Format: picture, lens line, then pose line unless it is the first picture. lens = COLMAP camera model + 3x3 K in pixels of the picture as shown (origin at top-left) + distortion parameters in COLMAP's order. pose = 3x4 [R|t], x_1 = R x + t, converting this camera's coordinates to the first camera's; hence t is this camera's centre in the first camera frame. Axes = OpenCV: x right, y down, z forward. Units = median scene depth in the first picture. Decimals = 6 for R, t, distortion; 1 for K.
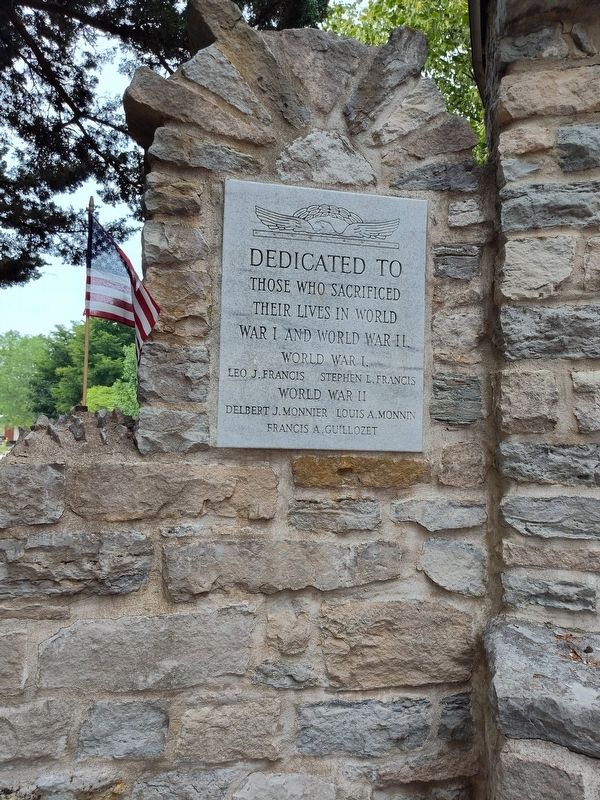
lens RADIAL K [[537.8, 0, 300.0], [0, 537.8, 400.0], [0, 0, 1]] dist [0.045208, -0.042874]
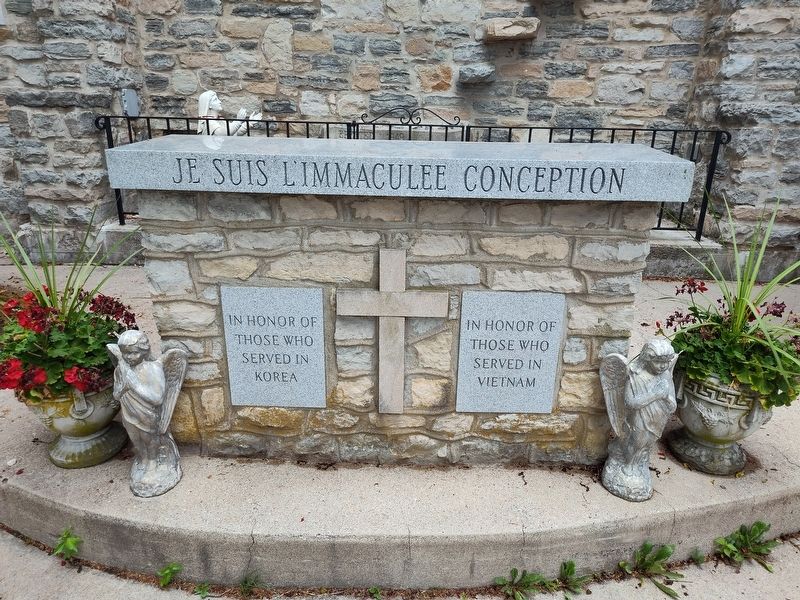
lens RADIAL K [[537.8, 0, 400.0], [0, 537.8, 300.0], [0, 0, 1]] dist [0.045208, -0.042874]
pose [[0.964092, -0.096784, 0.247303, 1.263506], [-0.008220, 0.919905, 0.392055, 0.271268], [-0.265440, -0.380010, 0.886078, -2.224758]]
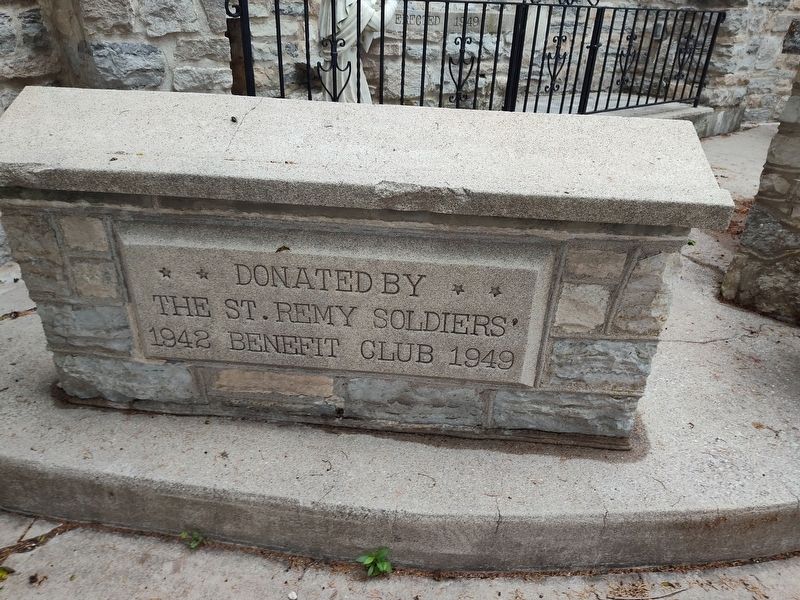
lens RADIAL K [[543.5, 0, 400.0], [0, 543.5, 300.0], [0, 0, 1]] dist [-0.001487, -0.001012]
pose [[0.561554, -0.406490, 0.720711, -0.458329], [-0.056735, 0.850047, 0.523643, 0.401348], [-0.825493, -0.334943, 0.454285, -0.607324]]
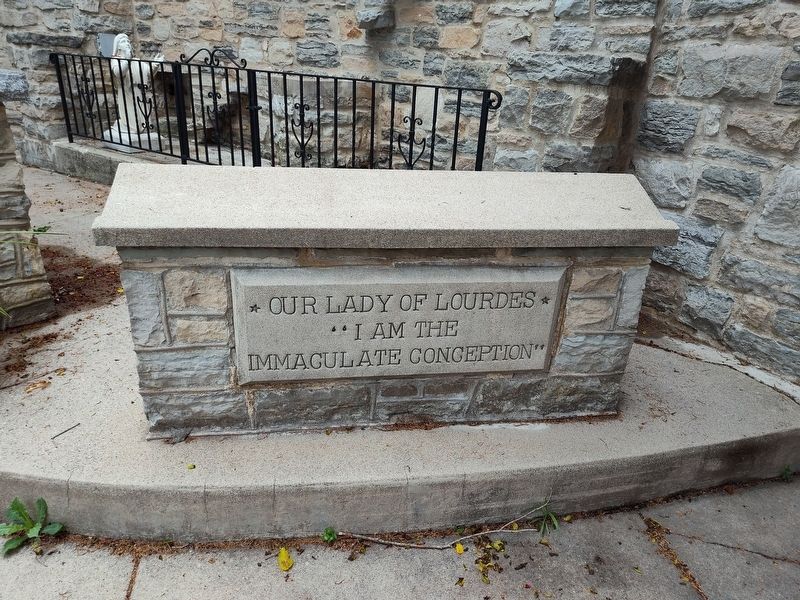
lens RADIAL K [[543.5, 0, 400.0], [0, 543.5, 300.0], [0, 0, 1]] dist [-0.001487, -0.001012]
pose [[0.955719, 0.141978, -0.257765, 3.575834], [-0.015506, 0.898997, 0.437680, 0.363372], [0.293871, -0.414302, 0.861390, -2.047313]]
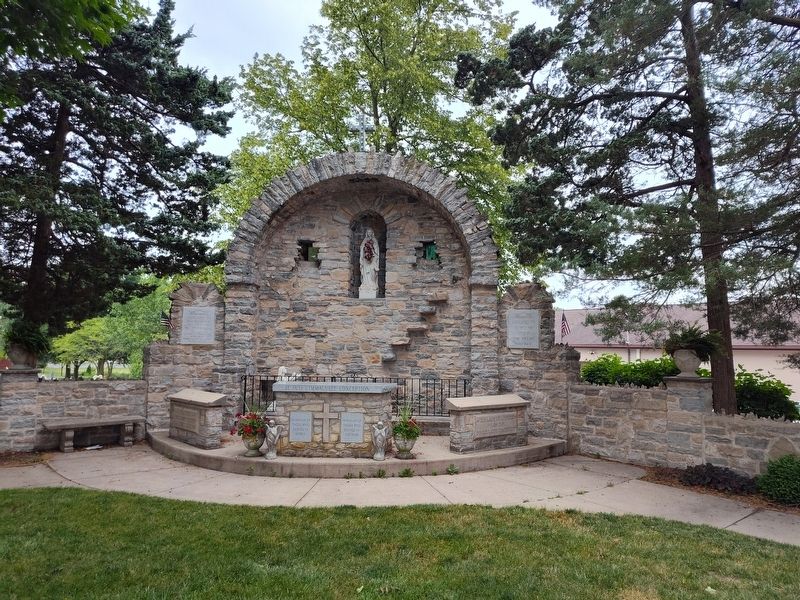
lens RADIAL K [[537.8, 0, 400.0], [0, 537.8, 300.0], [0, 0, 1]] dist [0.045208, -0.042874]
pose [[0.975554, 0.009755, 0.219545, 1.062766], [0.000397, 0.998934, -0.046150, -0.156287], [-0.219761, 0.045109, 0.974510, -6.484098]]
